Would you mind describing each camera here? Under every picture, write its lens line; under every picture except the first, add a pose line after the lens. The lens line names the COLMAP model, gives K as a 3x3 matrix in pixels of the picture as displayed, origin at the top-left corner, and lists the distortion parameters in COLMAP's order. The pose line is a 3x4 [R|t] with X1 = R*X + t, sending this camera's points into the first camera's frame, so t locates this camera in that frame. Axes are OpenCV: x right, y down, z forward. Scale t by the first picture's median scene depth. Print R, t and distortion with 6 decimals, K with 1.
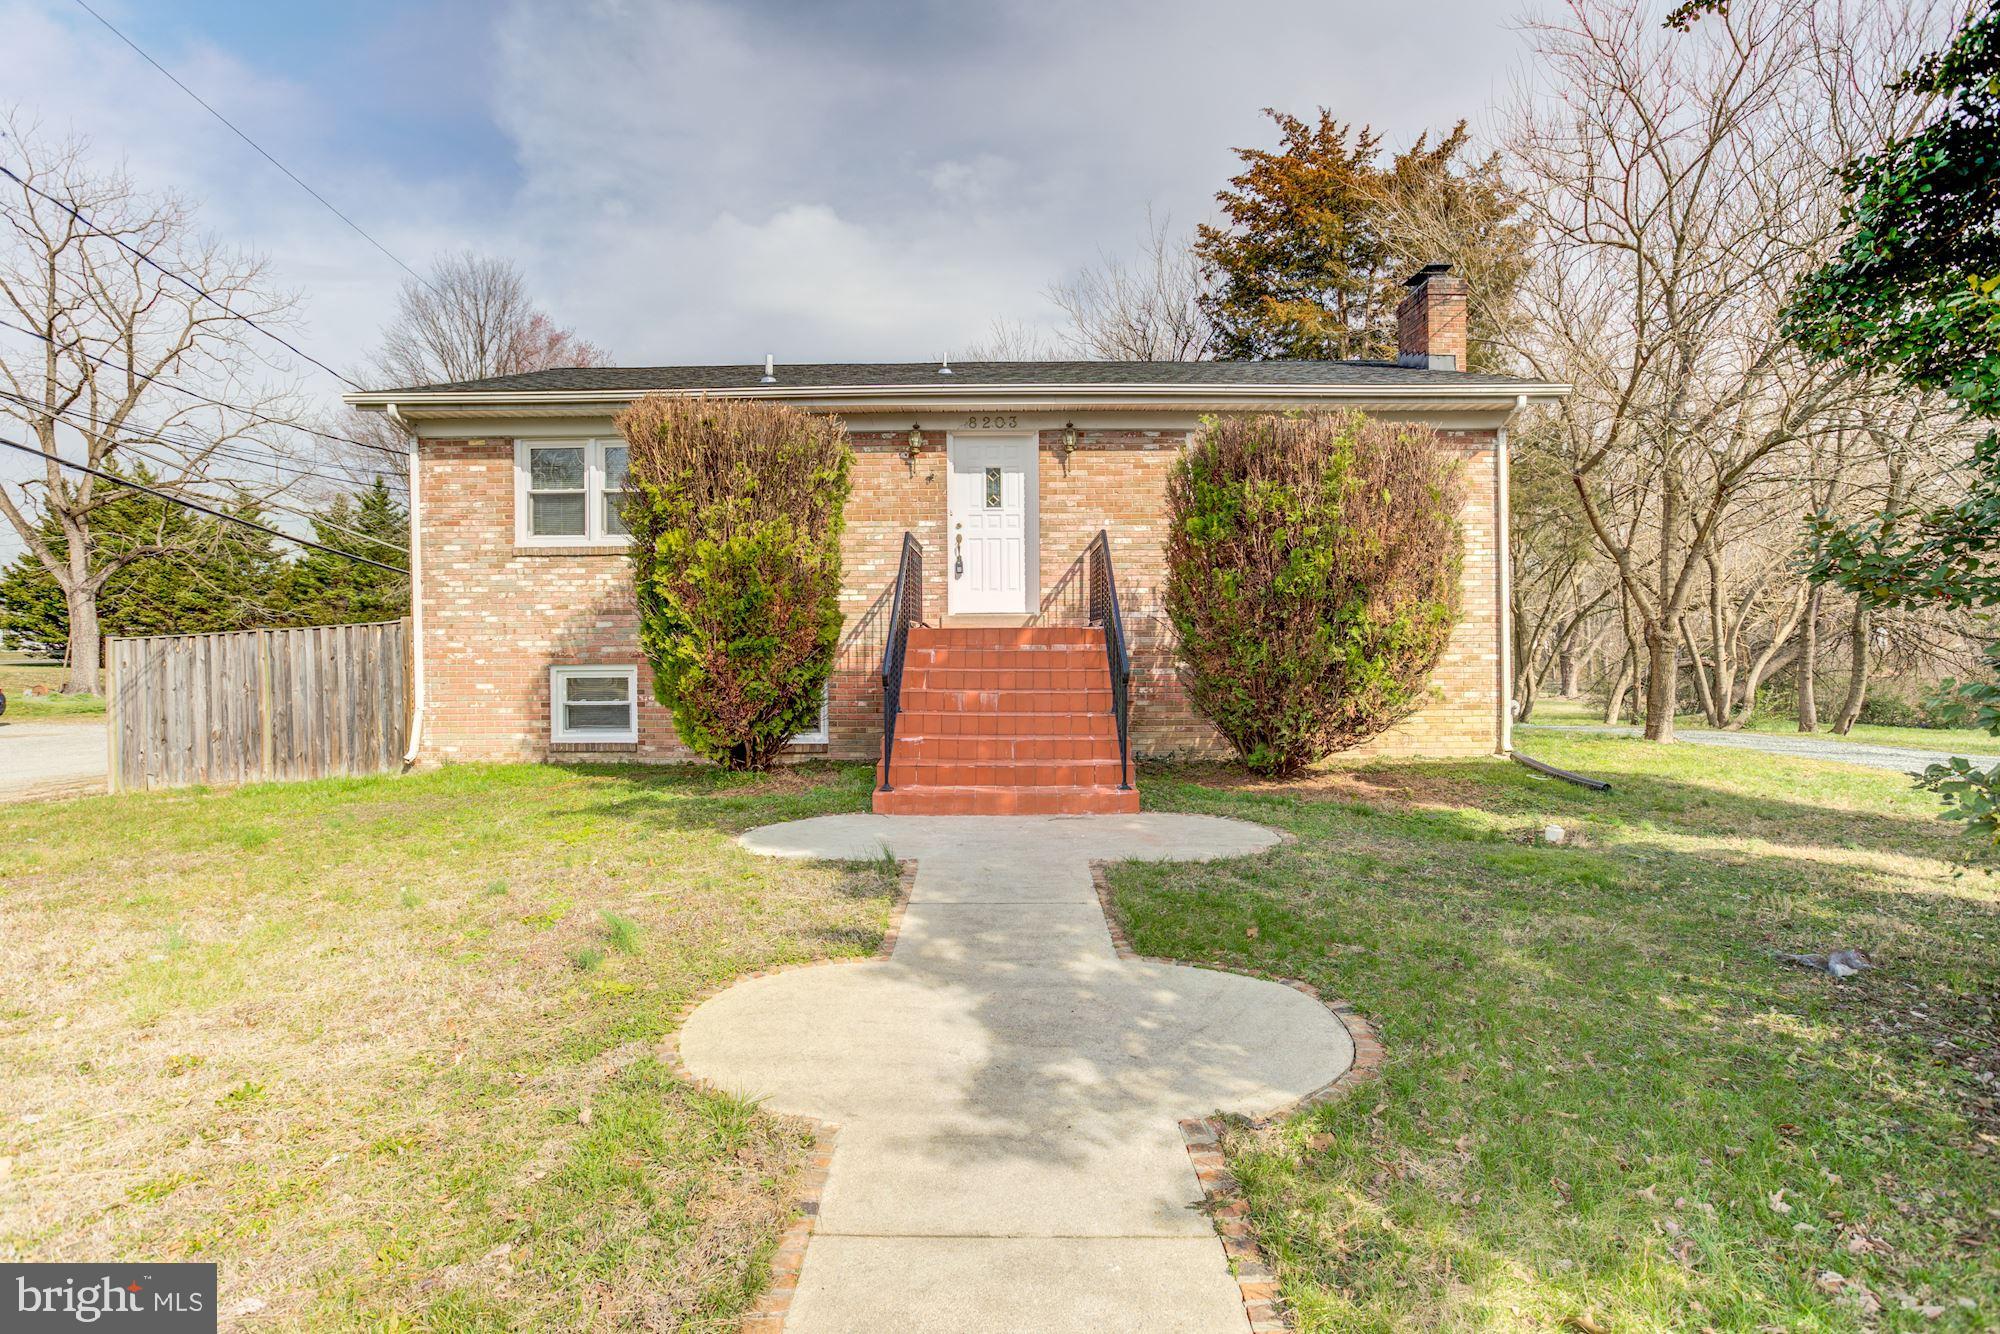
lens RADIAL K [[1010.5, 0, 1001.2], [0, 1010.5, 675.6], [0, 0, 1]] dist [-0.003103, -0.000360]
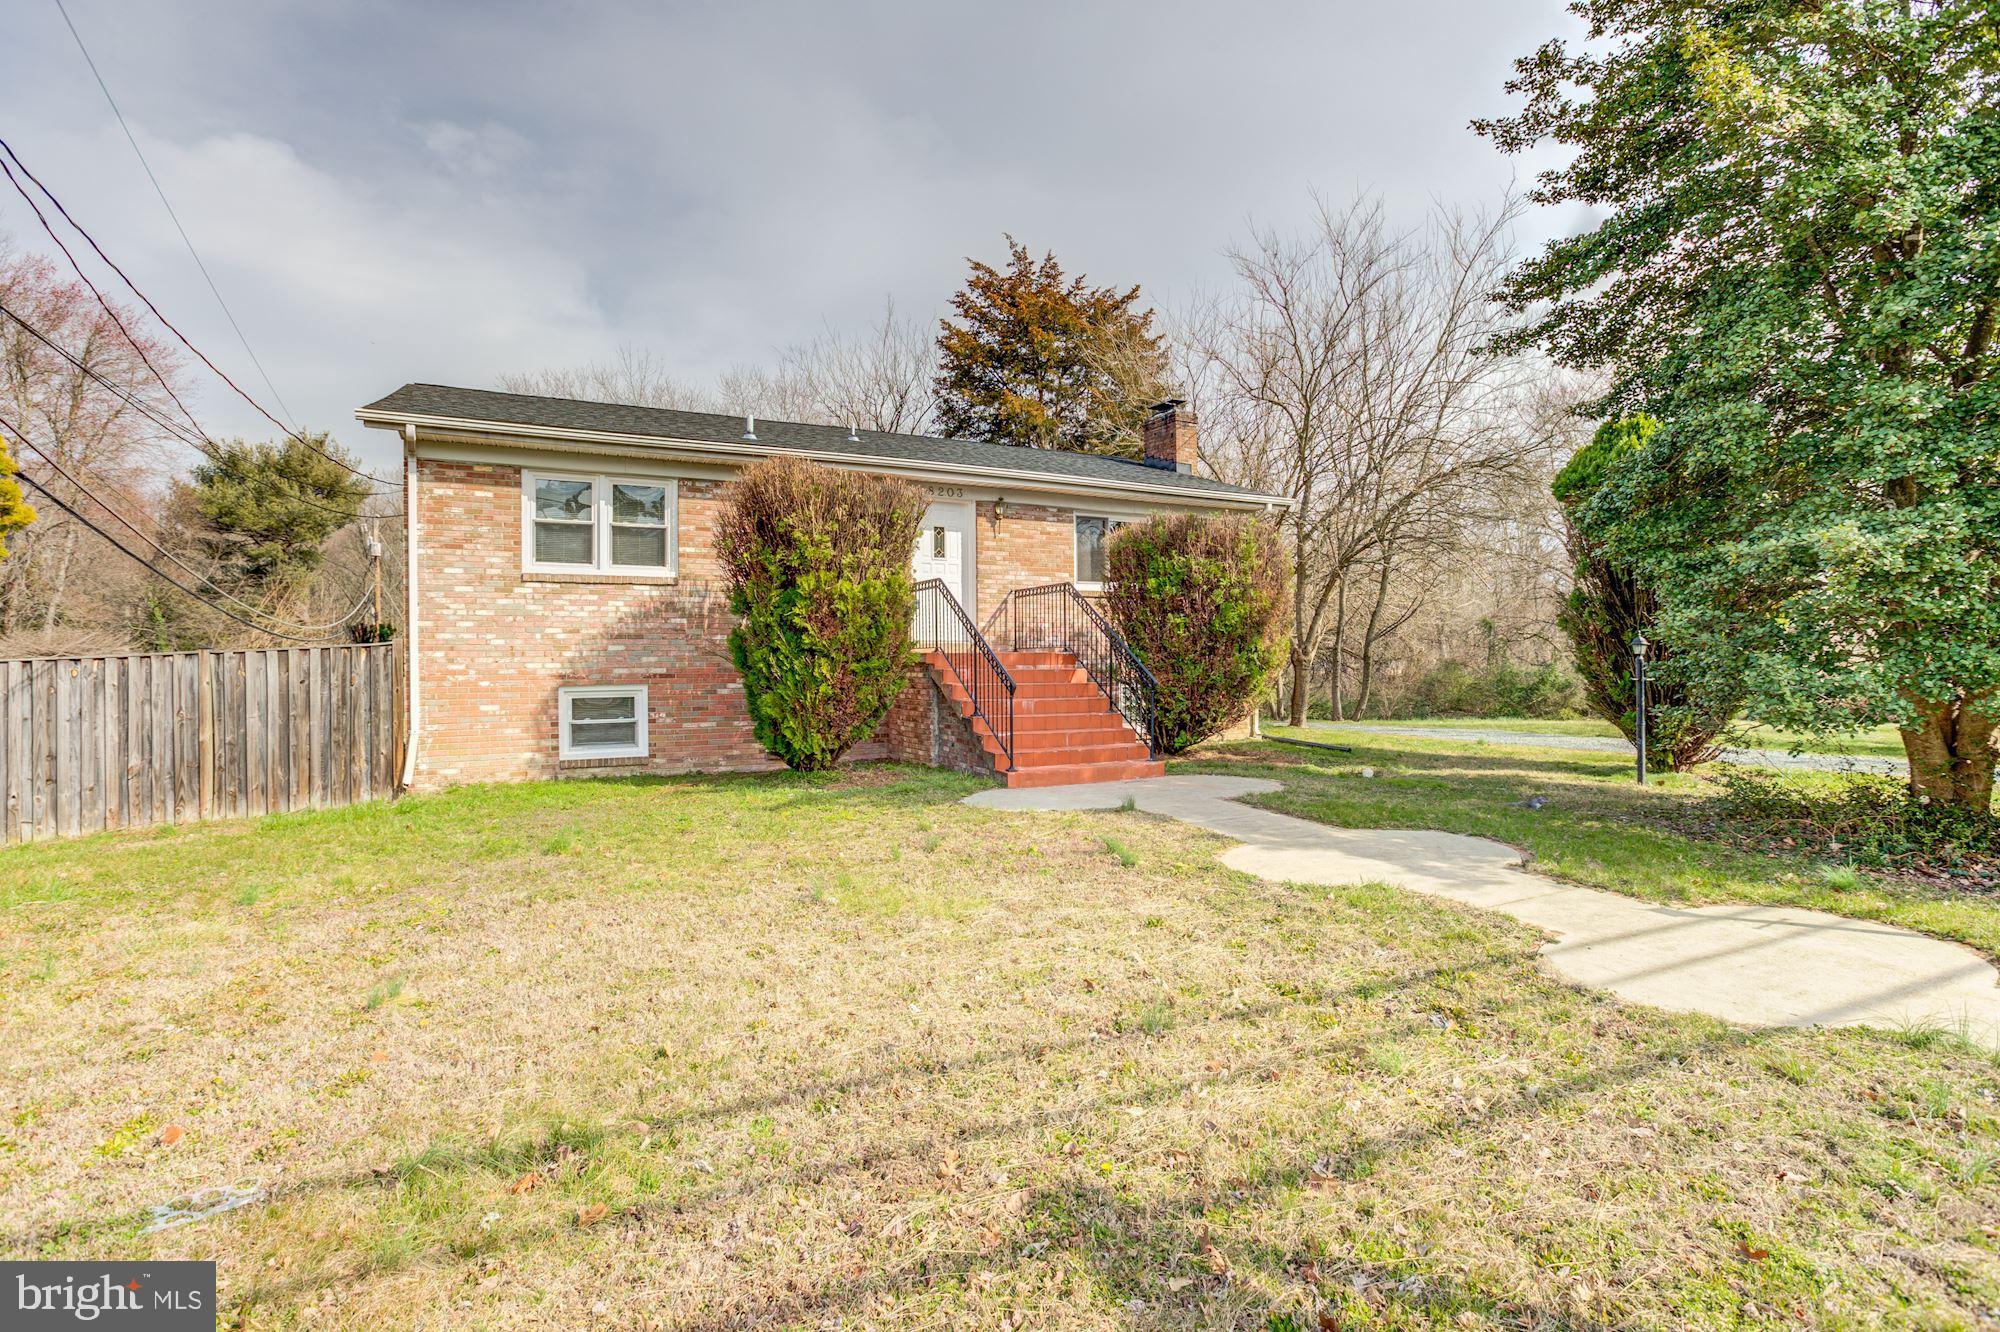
lens RADIAL K [[1046.1, 0, 995.9], [0, 1046.1, 673.0], [0, 0, 1]] dist [0.020874, -0.002210]
pose [[0.871238, -0.005574, 0.490830, -0.586716], [0.019087, 0.999564, -0.022529, 0.009177], [-0.490490, 0.028996, 0.870964, -0.172887]]
